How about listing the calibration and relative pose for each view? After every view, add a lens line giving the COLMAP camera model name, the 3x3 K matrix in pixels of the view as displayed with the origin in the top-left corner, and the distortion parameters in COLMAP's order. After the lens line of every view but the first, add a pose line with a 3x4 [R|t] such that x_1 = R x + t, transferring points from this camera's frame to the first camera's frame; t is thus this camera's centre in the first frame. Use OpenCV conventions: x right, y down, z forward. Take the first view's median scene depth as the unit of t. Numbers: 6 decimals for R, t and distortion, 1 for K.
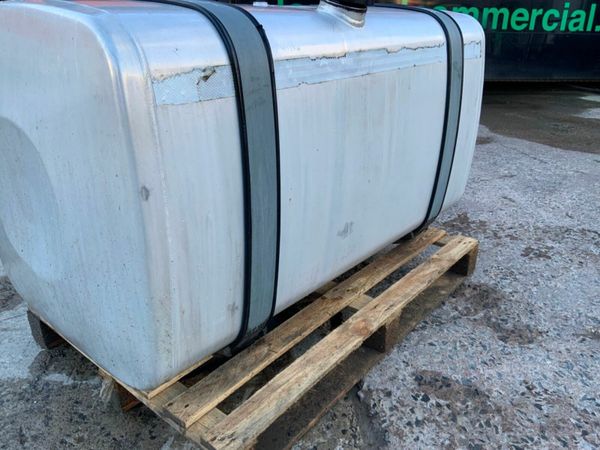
lens RADIAL K [[497.6, 0, 299.9], [0, 497.6, 228.2], [0, 0, 1]] dist [0.030674, -0.067329]
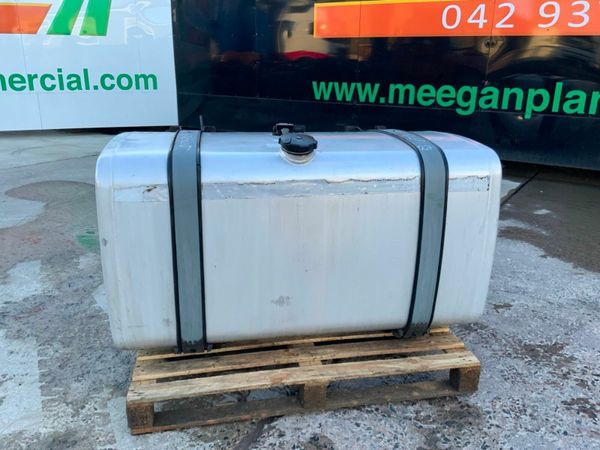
lens RADIAL K [[497.6, 0, 296.7], [0, 497.6, 229.0], [0, 0, 1]] dist [0.030674, -0.067329]
pose [[0.767803, 0.200125, -0.608628, 0.837830], [-0.261156, 0.965221, -0.012079, -0.167777], [0.585044, 0.168222, 0.793363, -0.086340]]
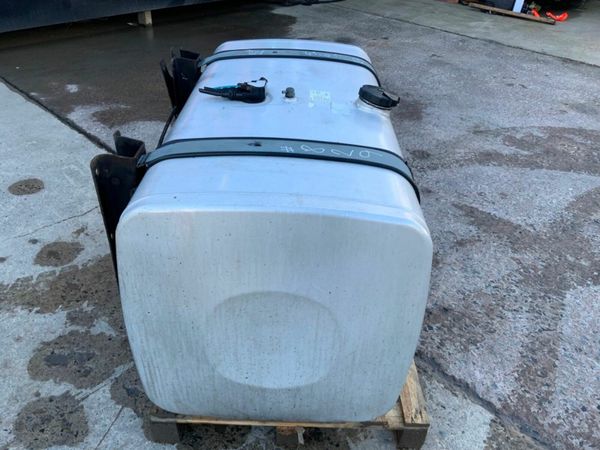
lens RADIAL K [[497.6, 0, 300.9], [0, 497.6, 226.1], [0, 0, 1]] dist [0.030674, -0.067329]
pose [[0.769331, -0.342712, 0.539146, -0.754535], [0.223773, 0.935027, 0.275045, -0.456092], [-0.598377, -0.090955, 0.796035, 0.014228]]
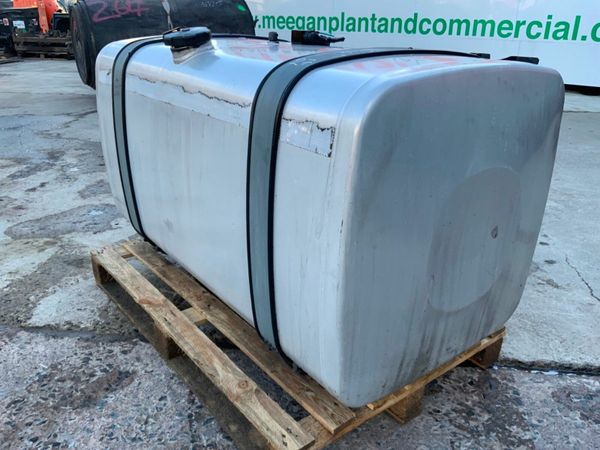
lens RADIAL K [[497.6, 0, 297.6], [0, 497.6, 225.9], [0, 0, 1]] dist [0.030674, -0.067329]
pose [[-0.210086, 0.364106, -0.907354, 1.030912], [-0.407515, 0.810991, 0.419792, -0.577554], [0.888705, 0.457952, -0.021999, 1.192863]]
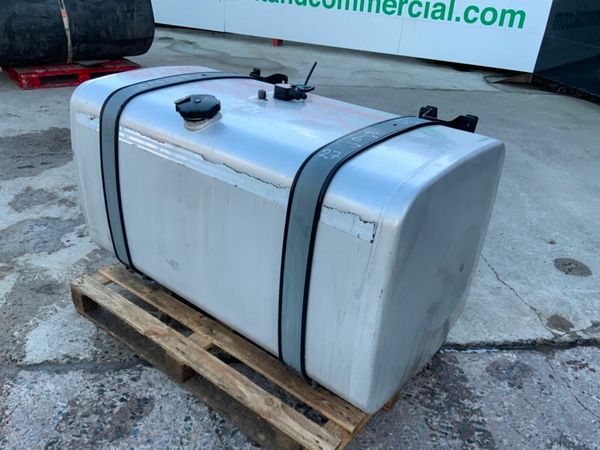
lens RADIAL K [[497.6, 0, 297.8], [0, 497.6, 225.5], [0, 0, 1]] dist [0.030674, -0.067329]
pose [[0.026111, 0.450052, -0.892621, 1.140434], [-0.457308, 0.799392, 0.389669, -0.688903], [0.888925, 0.398028, 0.226686, 0.869410]]
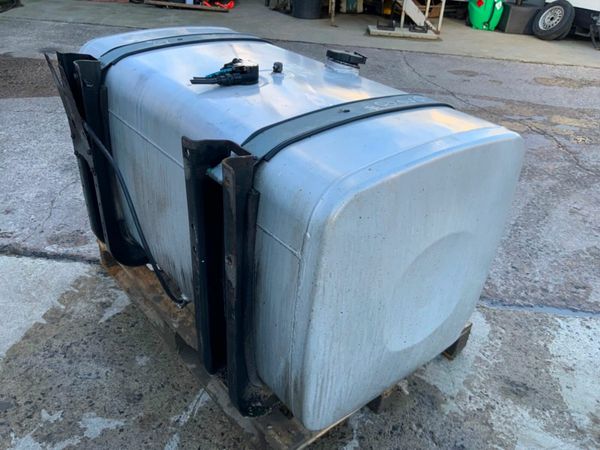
lens RADIAL K [[497.6, 0, 299.8], [0, 497.6, 228.3], [0, 0, 1]] dist [0.030674, -0.067329]
pose [[0.185215, -0.519616, 0.834083, -1.113556], [0.335178, 0.831275, 0.443438, -0.601969], [-0.923770, 0.197435, 0.328129, 0.615341]]
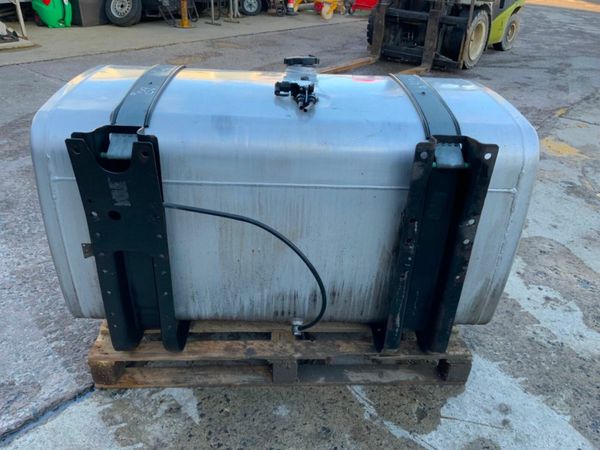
lens RADIAL K [[497.6, 0, 300.5], [0, 497.6, 228.0], [0, 0, 1]] dist [0.030674, -0.067329]
pose [[-0.669155, -0.407728, 0.621280, -0.909547], [0.247467, 0.666059, 0.703652, -1.011230], [-0.700708, 0.624598, -0.344798, 1.543161]]
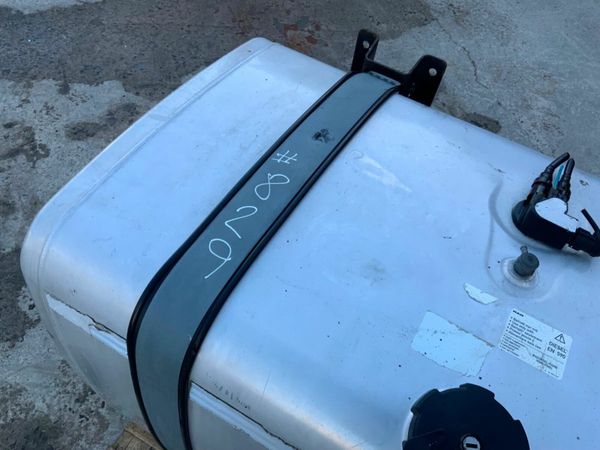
lens RADIAL K [[497.6, 0, 302.7], [0, 497.6, 228.2], [0, 0, 1]] dist [0.030674, -0.067329]
pose [[0.184624, 0.778971, -0.599265, 0.154334], [-0.479915, 0.603564, 0.636704, -0.665027], [0.857669, 0.170046, 0.485272, 0.503291]]
